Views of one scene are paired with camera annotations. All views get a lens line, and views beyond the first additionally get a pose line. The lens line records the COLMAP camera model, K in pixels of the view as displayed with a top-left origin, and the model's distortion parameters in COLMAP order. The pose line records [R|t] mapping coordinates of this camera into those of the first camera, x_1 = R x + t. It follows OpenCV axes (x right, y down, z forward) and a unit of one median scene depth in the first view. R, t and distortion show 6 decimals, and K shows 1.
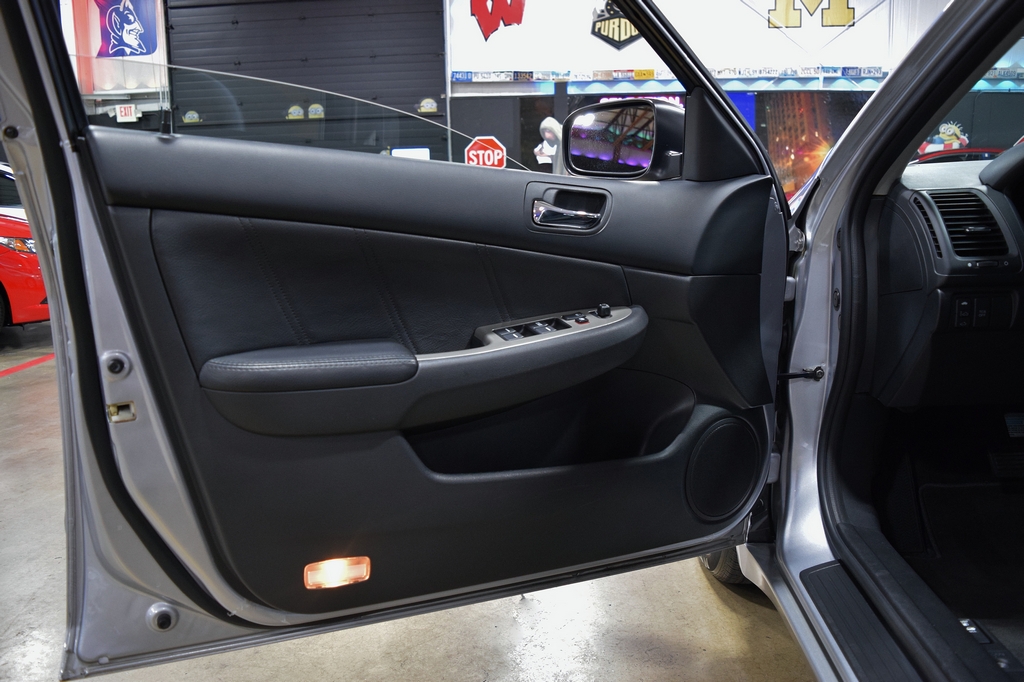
lens RADIAL K [[801.2, 0, 512.0], [0, 801.2, 341.0], [0, 0, 1]] dist [-0.088714, 0.011916]
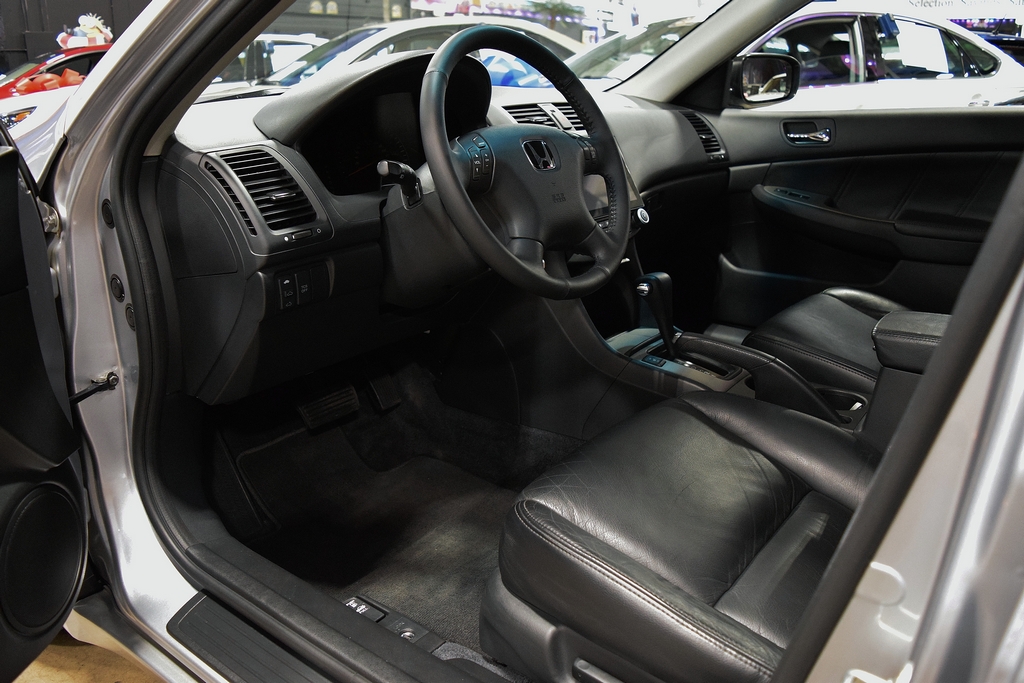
lens RADIAL K [[801.2, 0, 512.0], [0, 801.2, 341.5], [0, 0, 1]] dist [-0.088714, 0.011916]
pose [[0.551944, -0.245381, 0.796961, -0.012126], [0.135591, 0.969415, 0.204574, -0.118057], [-0.822784, -0.004853, 0.568334, 0.245238]]
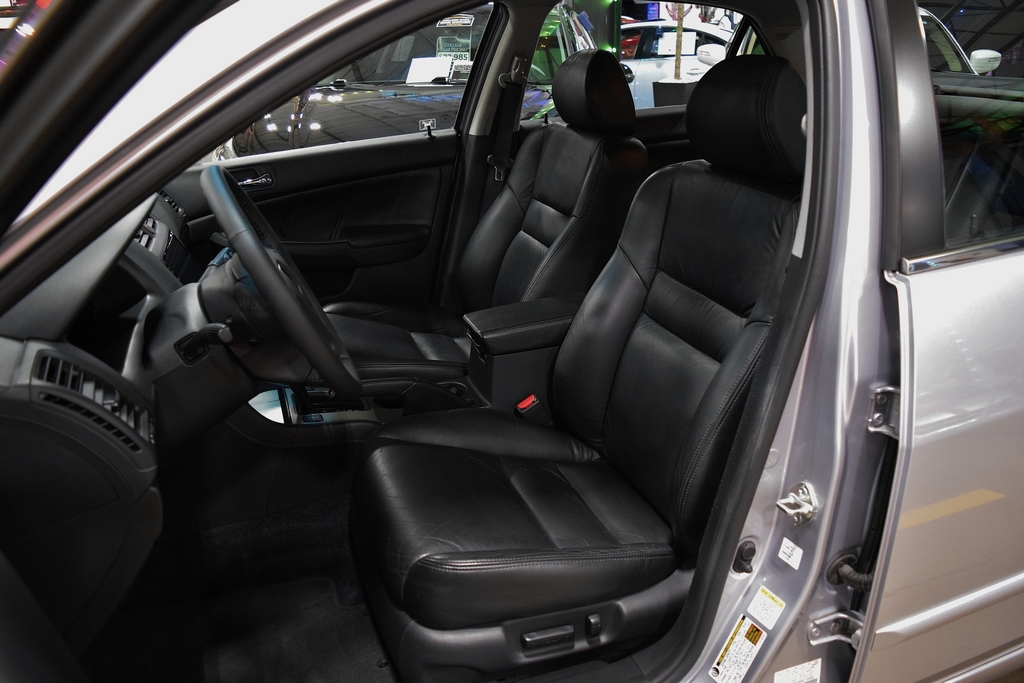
lens RADIAL K [[801.2, 0, 512.0], [0, 801.2, 341.5], [0, 0, 1]] dist [-0.088714, 0.011916]
pose [[-0.408993, -0.301961, 0.861130, -0.185825], [0.185711, 0.896374, 0.402523, -0.386275], [-0.893441, 0.324550, -0.310533, 0.779466]]
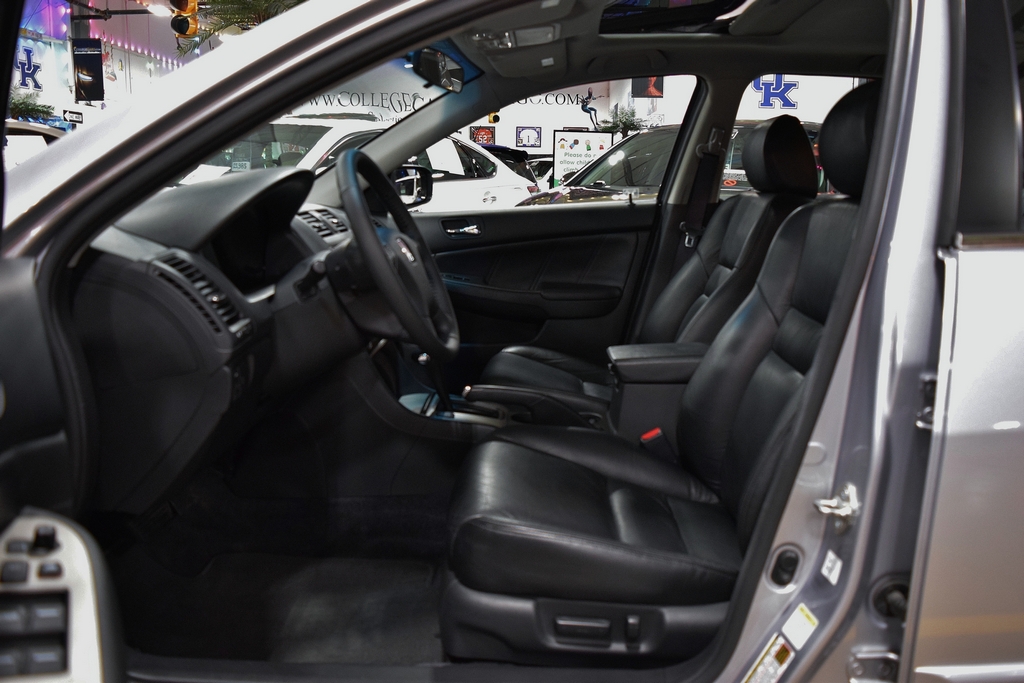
lens RADIAL K [[805.5, 0, 512.0], [0, 805.5, 341.5], [0, 0, 1]] dist [-0.077698, 0.003766]
pose [[-0.045897, -0.175000, 0.983498, -0.347118], [0.168400, 0.969090, 0.180295, -0.184959], [-0.984650, 0.173896, -0.015009, 0.598853]]
